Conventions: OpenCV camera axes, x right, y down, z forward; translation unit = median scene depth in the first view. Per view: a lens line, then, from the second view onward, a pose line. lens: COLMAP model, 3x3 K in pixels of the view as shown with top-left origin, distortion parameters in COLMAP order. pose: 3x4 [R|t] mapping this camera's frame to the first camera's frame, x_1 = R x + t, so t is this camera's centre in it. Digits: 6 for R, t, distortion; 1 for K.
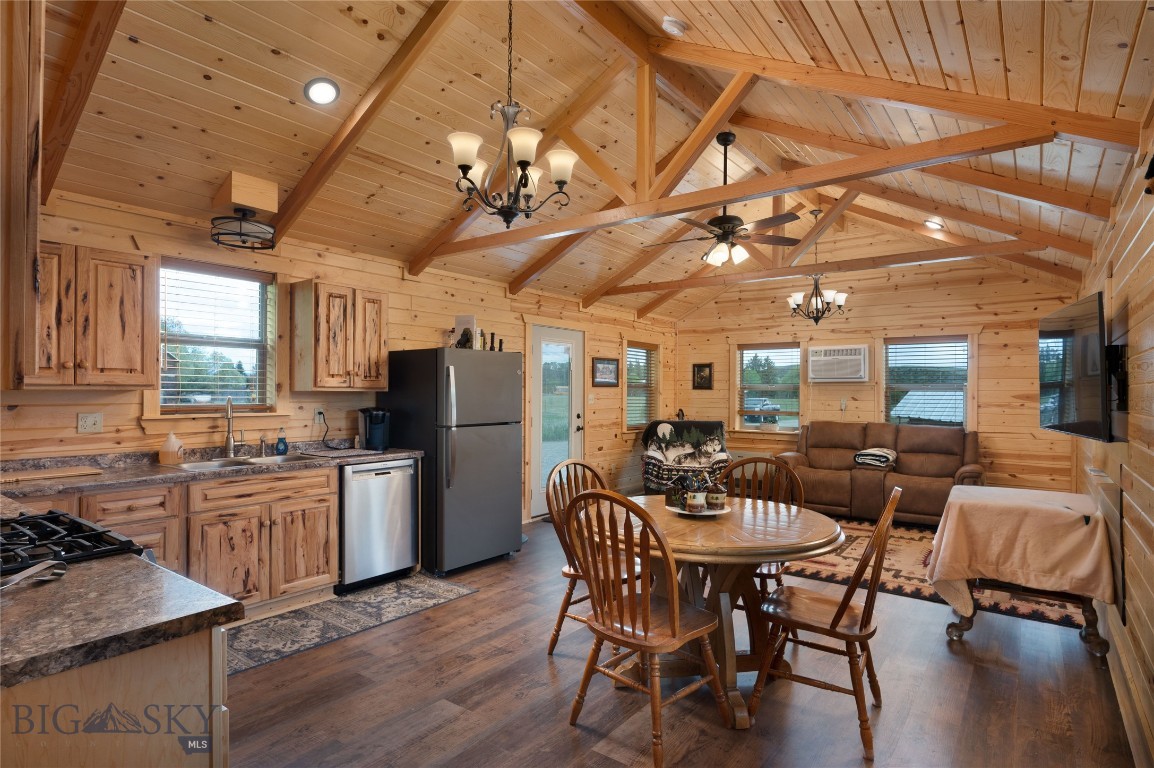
lens RADIAL K [[628.7, 0, 578.7], [0, 628.7, 391.0], [0, 0, 1]] dist [-0.003062, 0.000154]
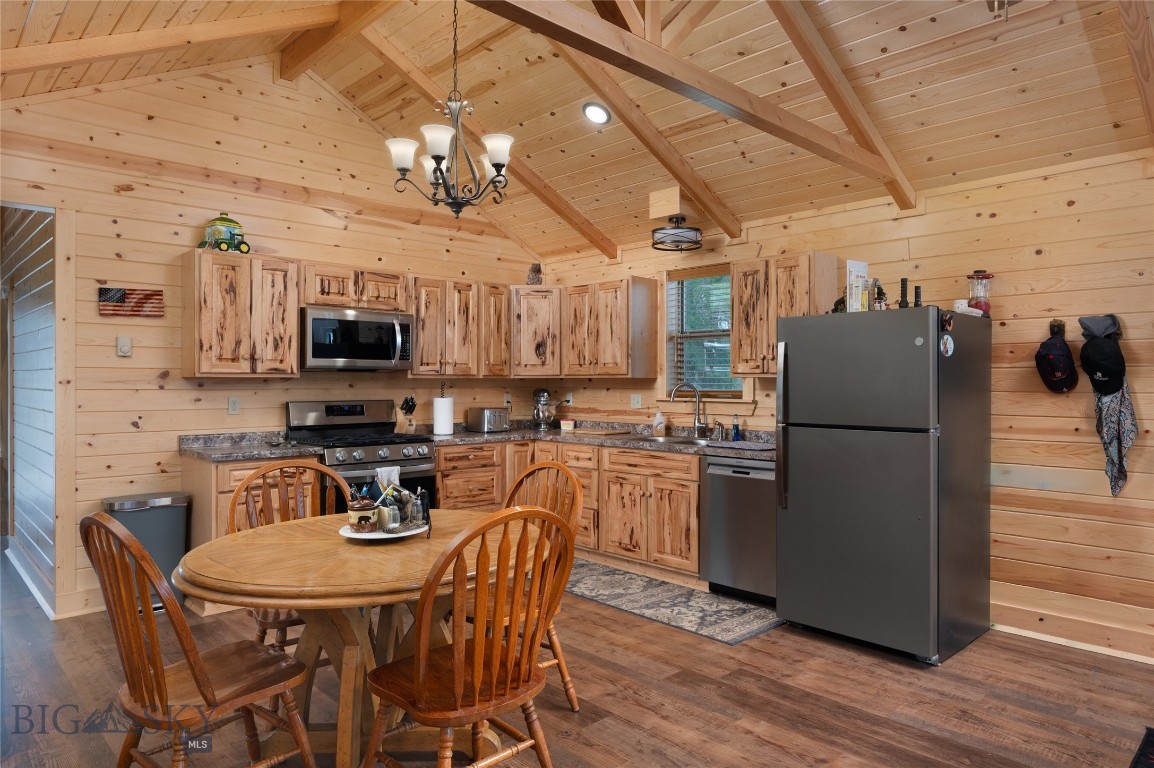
lens RADIAL K [[705.4, 0, 587.7], [0, 705.4, 381.8], [0, 0, 1]] dist [0.004951, 0.000543]
pose [[-0.158169, -0.001776, -0.987411, 0.464348], [0.001056, 0.999998, -0.001968, 0.005745], [0.987412, -0.001354, -0.158166, 0.647016]]
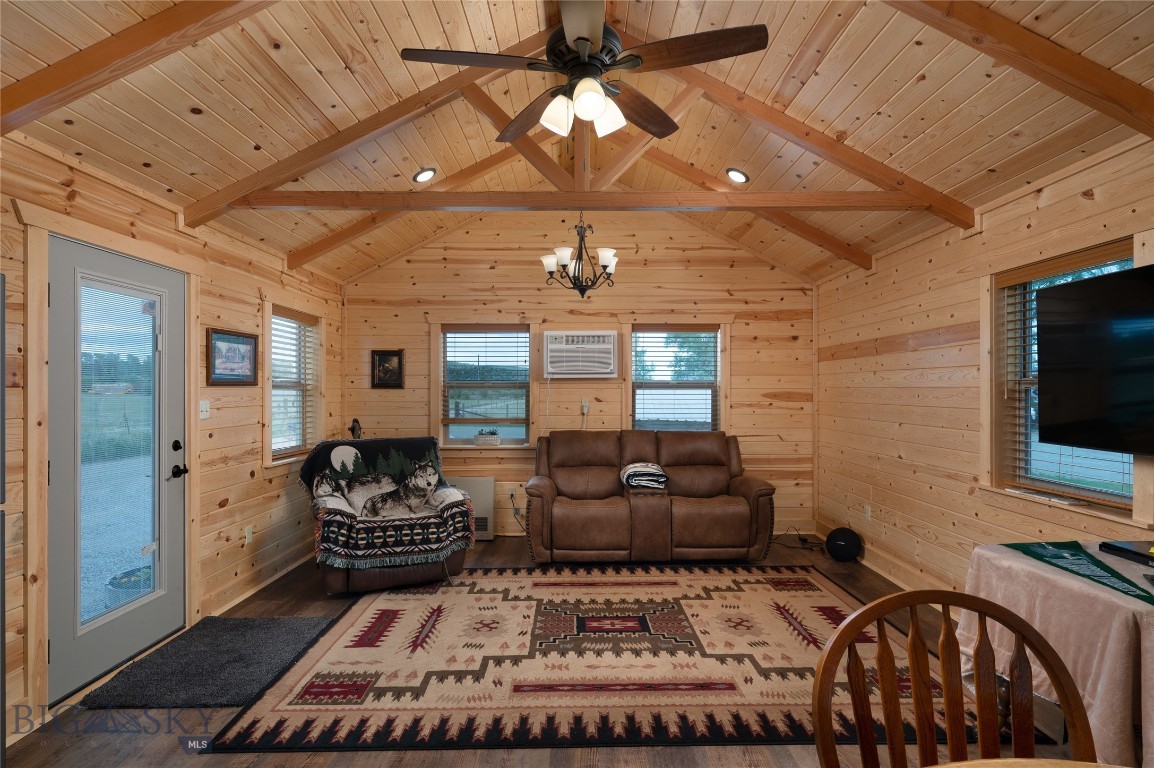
lens RADIAL K [[599.3, 0, 582.5], [0, 599.3, 386.7], [0, 0, 1]] dist [-0.001698, 0.001189]
pose [[0.792462, -0.004135, 0.609907, -0.037906], [0.004682, 0.999989, 0.000695, -0.005162], [-0.609903, 0.002305, 0.792473, 0.490240]]
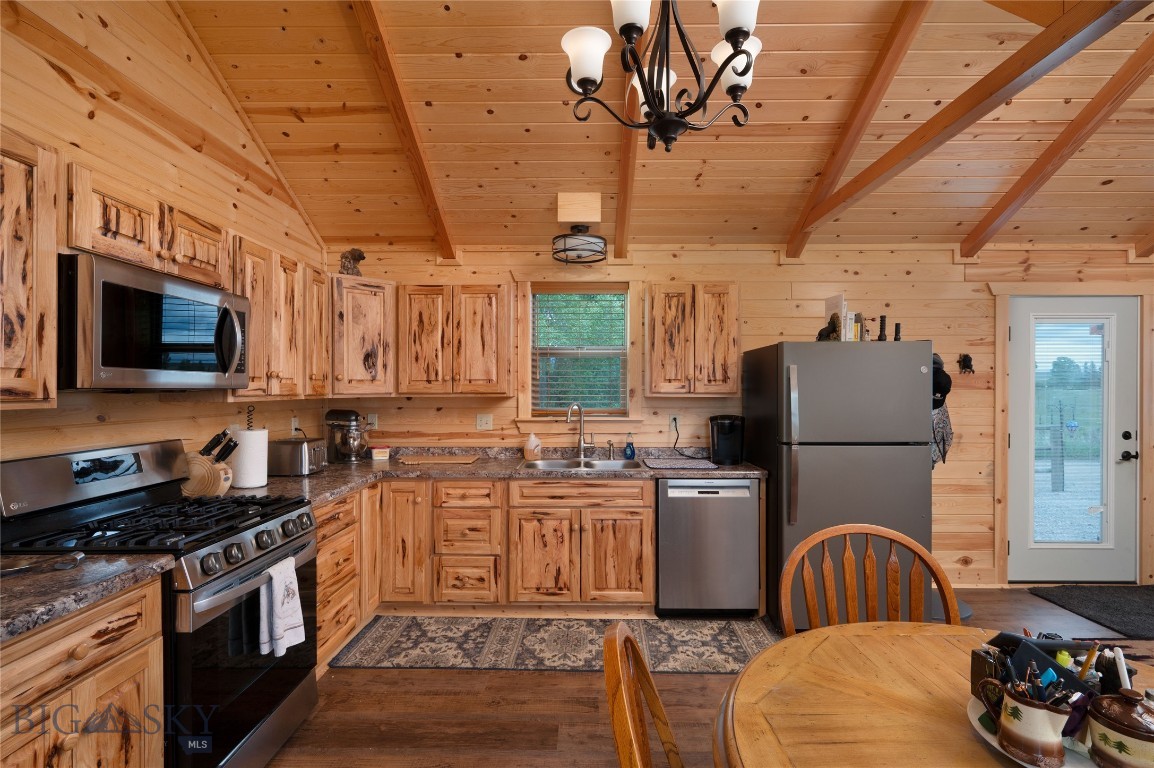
lens RADIAL K [[549.6, 0, 565.7], [0, 549.6, 392.6], [0, 0, 1]] dist [-0.001005, -0.000239]
pose [[0.580648, 0.002339, -0.814151, 0.130675], [0.004735, 0.999969, 0.006250, -0.008598], [0.814141, -0.007484, 0.580619, 0.273742]]
